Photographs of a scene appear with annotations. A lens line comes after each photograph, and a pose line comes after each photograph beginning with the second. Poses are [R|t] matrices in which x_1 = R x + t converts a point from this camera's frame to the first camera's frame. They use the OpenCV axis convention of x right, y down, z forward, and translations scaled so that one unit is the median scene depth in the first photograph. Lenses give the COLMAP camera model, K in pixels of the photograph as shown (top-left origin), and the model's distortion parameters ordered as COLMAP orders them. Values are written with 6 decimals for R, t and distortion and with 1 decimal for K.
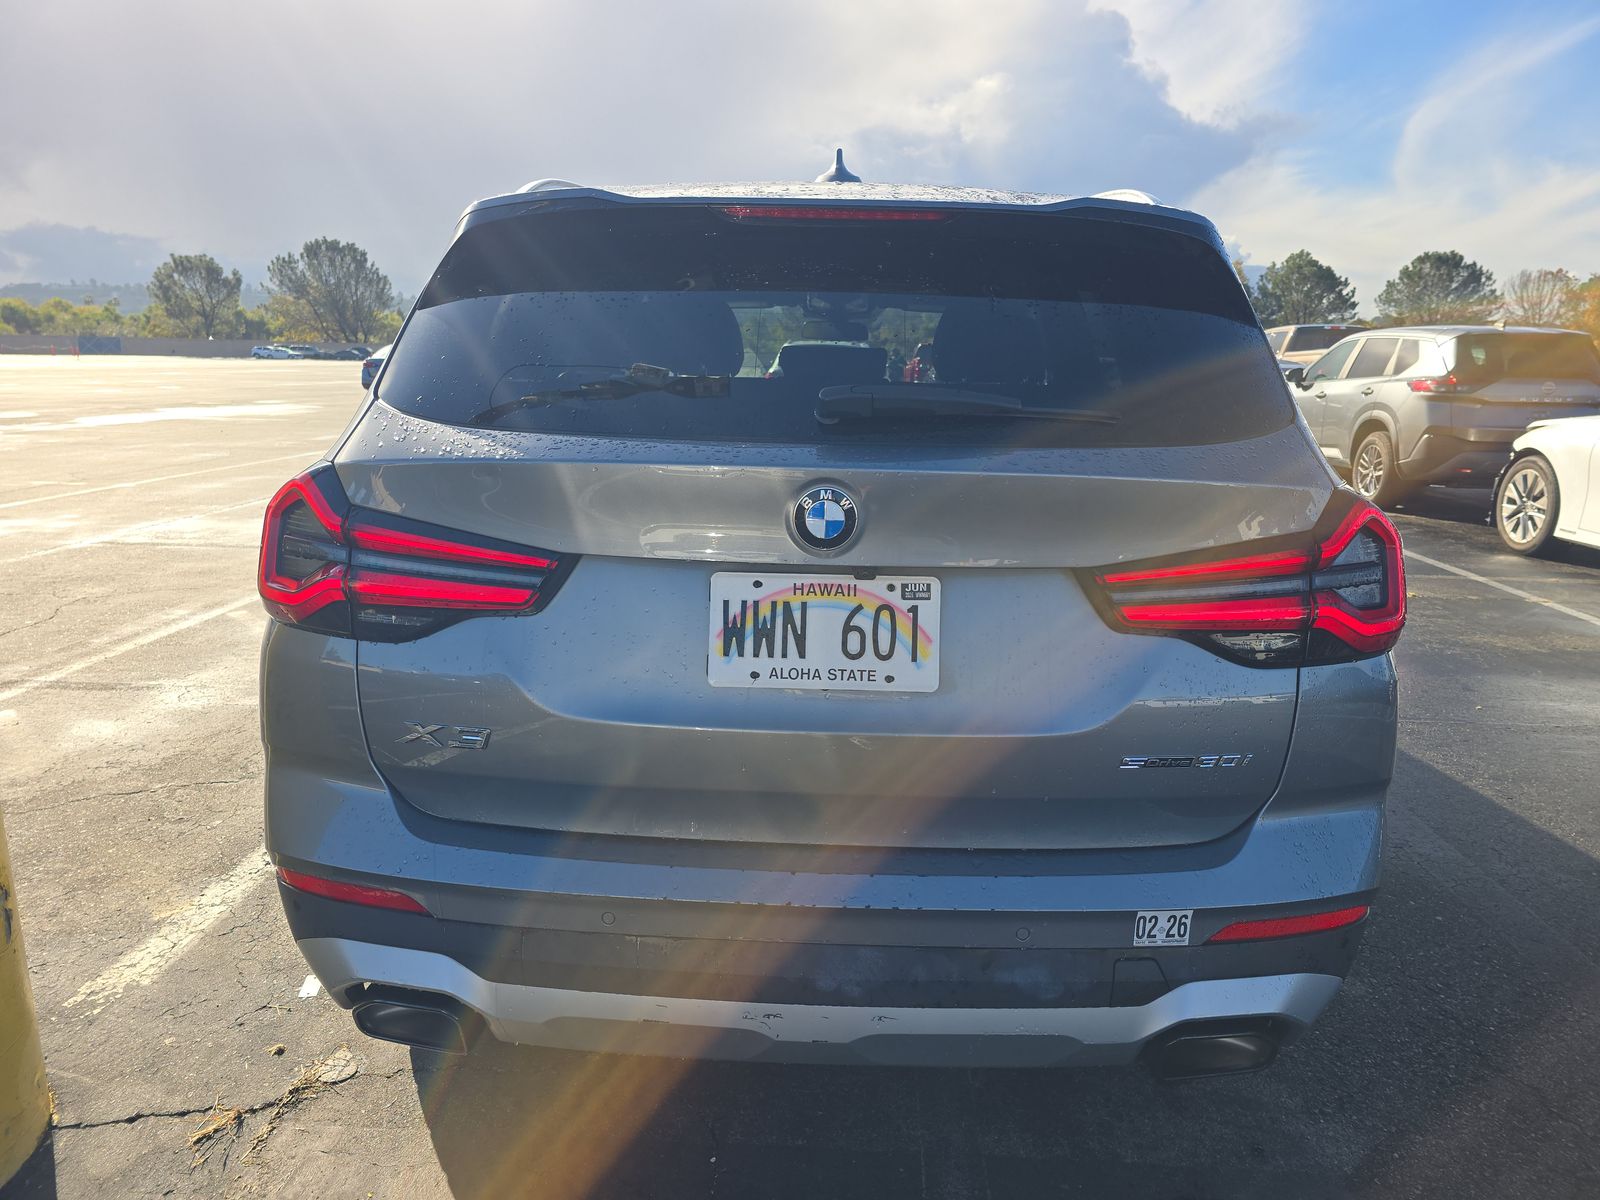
lens RADIAL K [[1086.2, 0, 798.5], [0, 1086.2, 605.1], [0, 0, 1]] dist [0.031829, -0.030522]
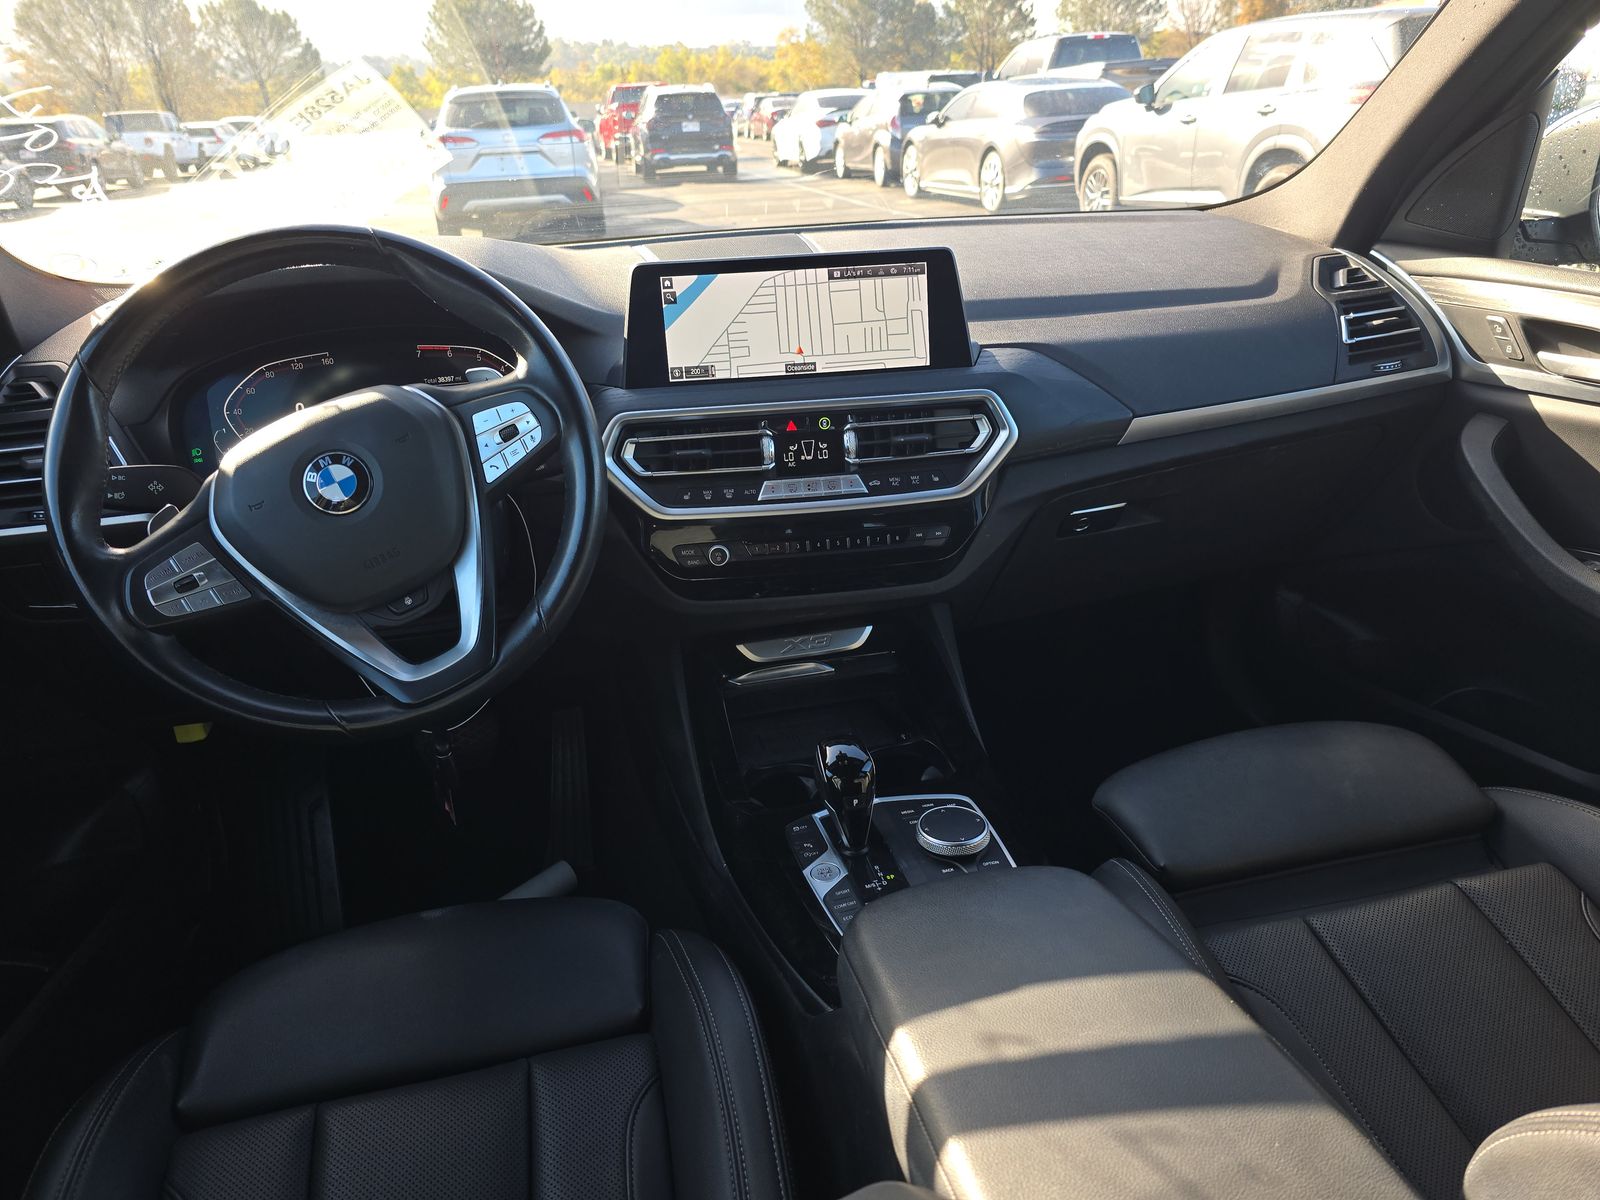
lens RADIAL K [[1086.2, 0, 790.1], [0, 1086.2, 599.8], [0, 0, 1]] dist [0.031829, -0.030522]
pose [[0.962909, -0.164292, 0.214042, -0.111217], [0.118112, 0.969867, 0.213091, -0.470572], [-0.242602, -0.179906, 0.953299, 2.090289]]
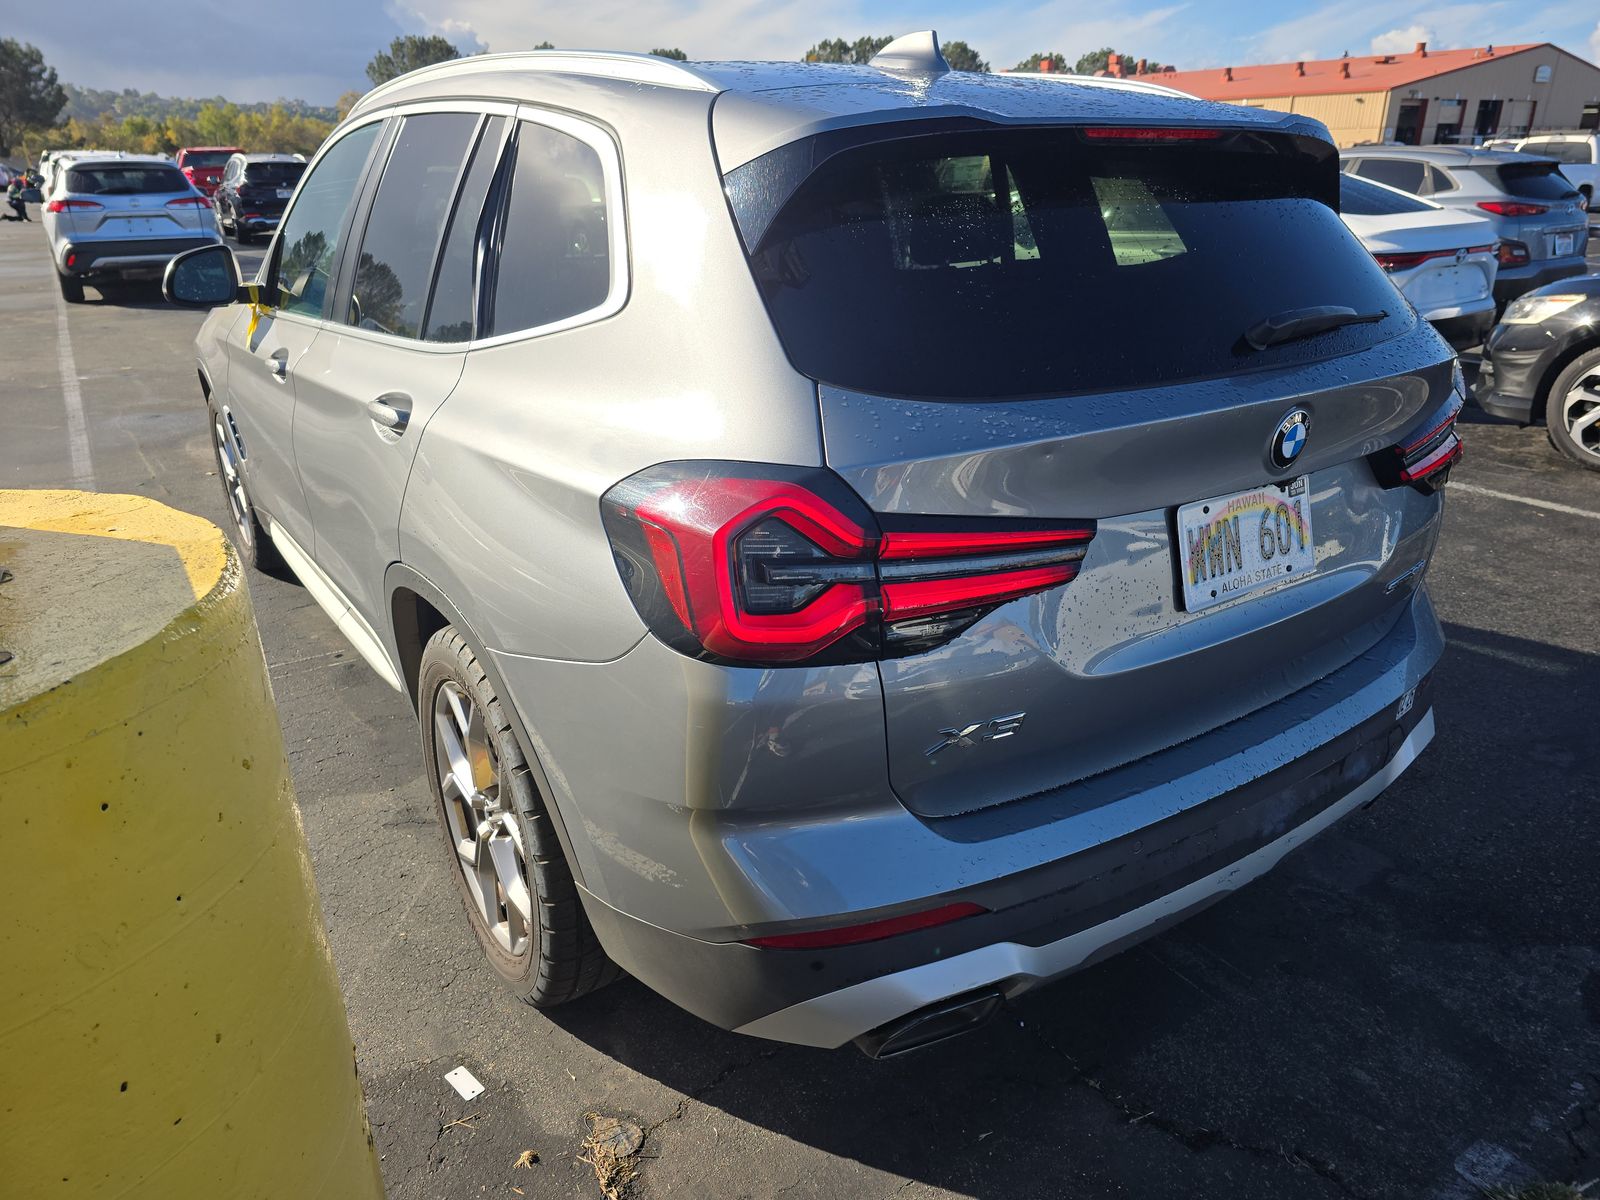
lens RADIAL K [[1086.2, 0, 797.2], [0, 1086.2, 601.0], [0, 0, 1]] dist [0.031829, -0.030522]
pose [[0.811124, -0.240110, 0.533315, -0.948008], [0.150675, 0.966853, 0.206136, -0.211890], [-0.565133, -0.086845, 0.820416, 0.347688]]
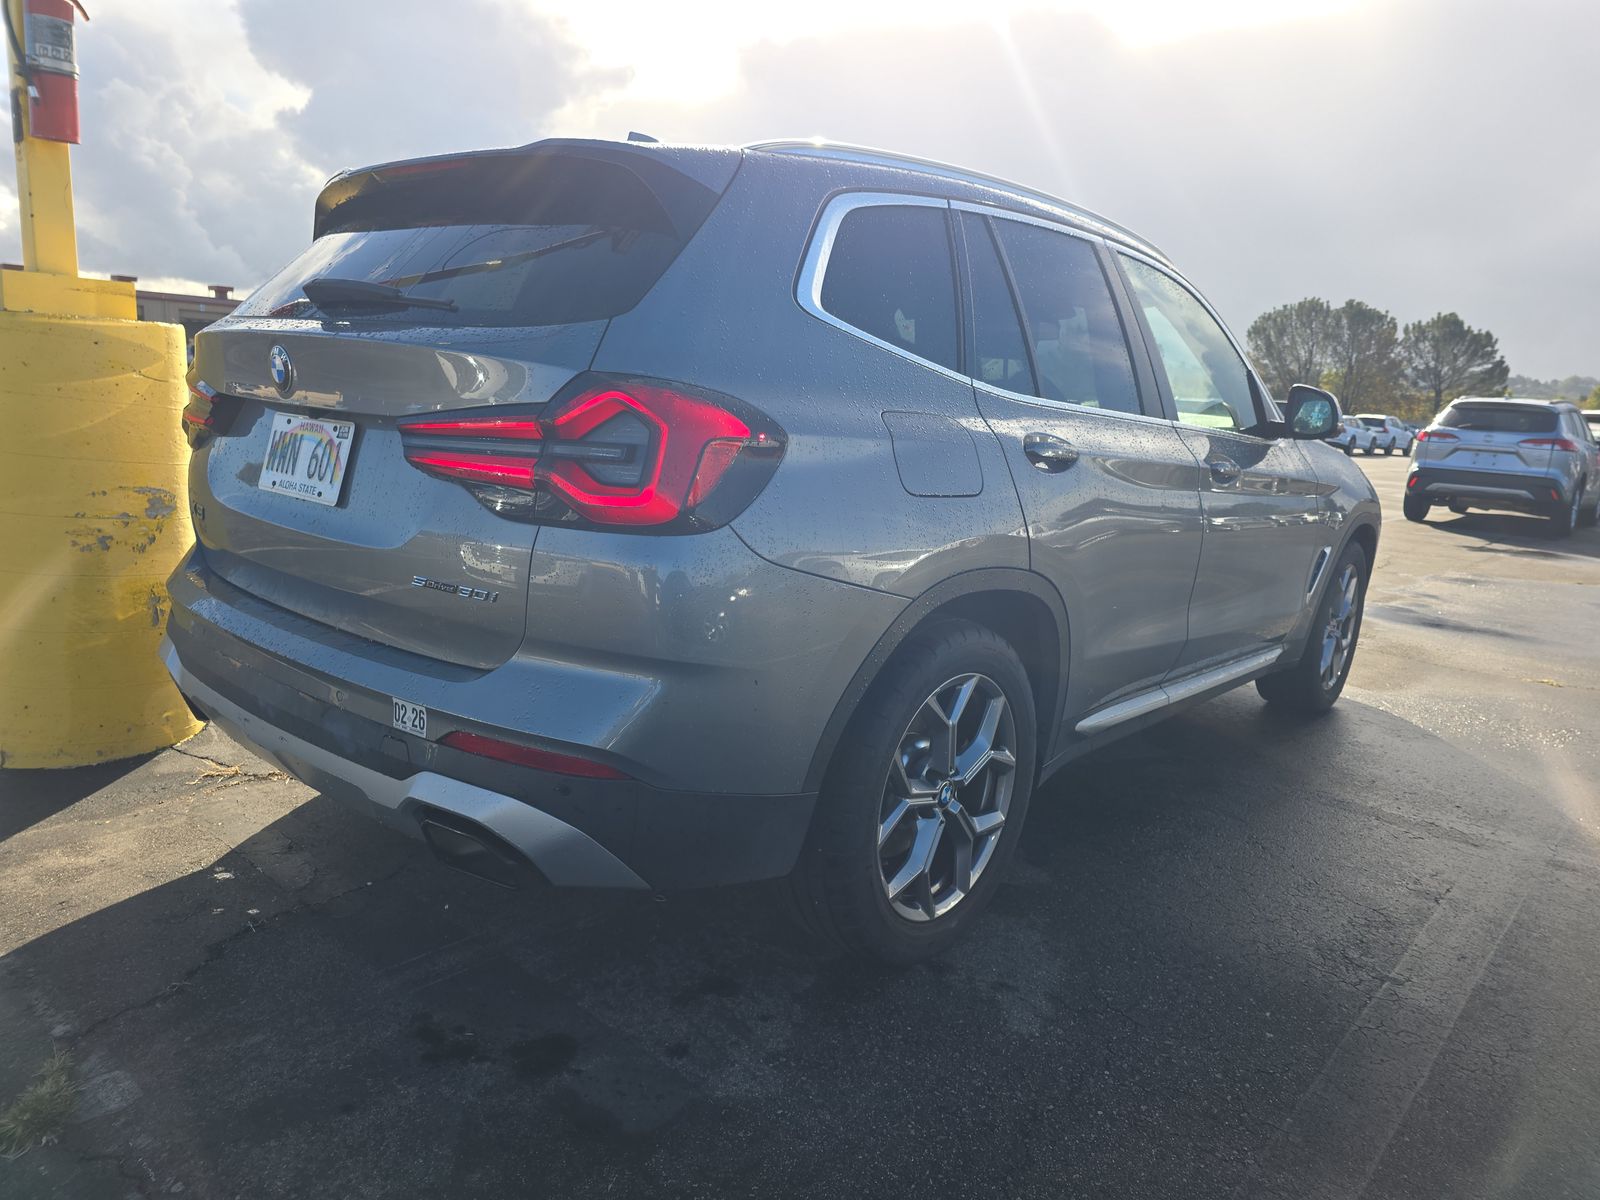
lens RADIAL K [[1086.2, 0, 810.2], [0, 1086.2, 603.1], [0, 0, 1]] dist [0.031829, -0.030522]
pose [[0.783172, 0.149584, -0.603545, 1.413041], [-0.185141, 0.982706, 0.003313, 0.084022], [0.593603, 0.109146, 0.797322, 0.282421]]
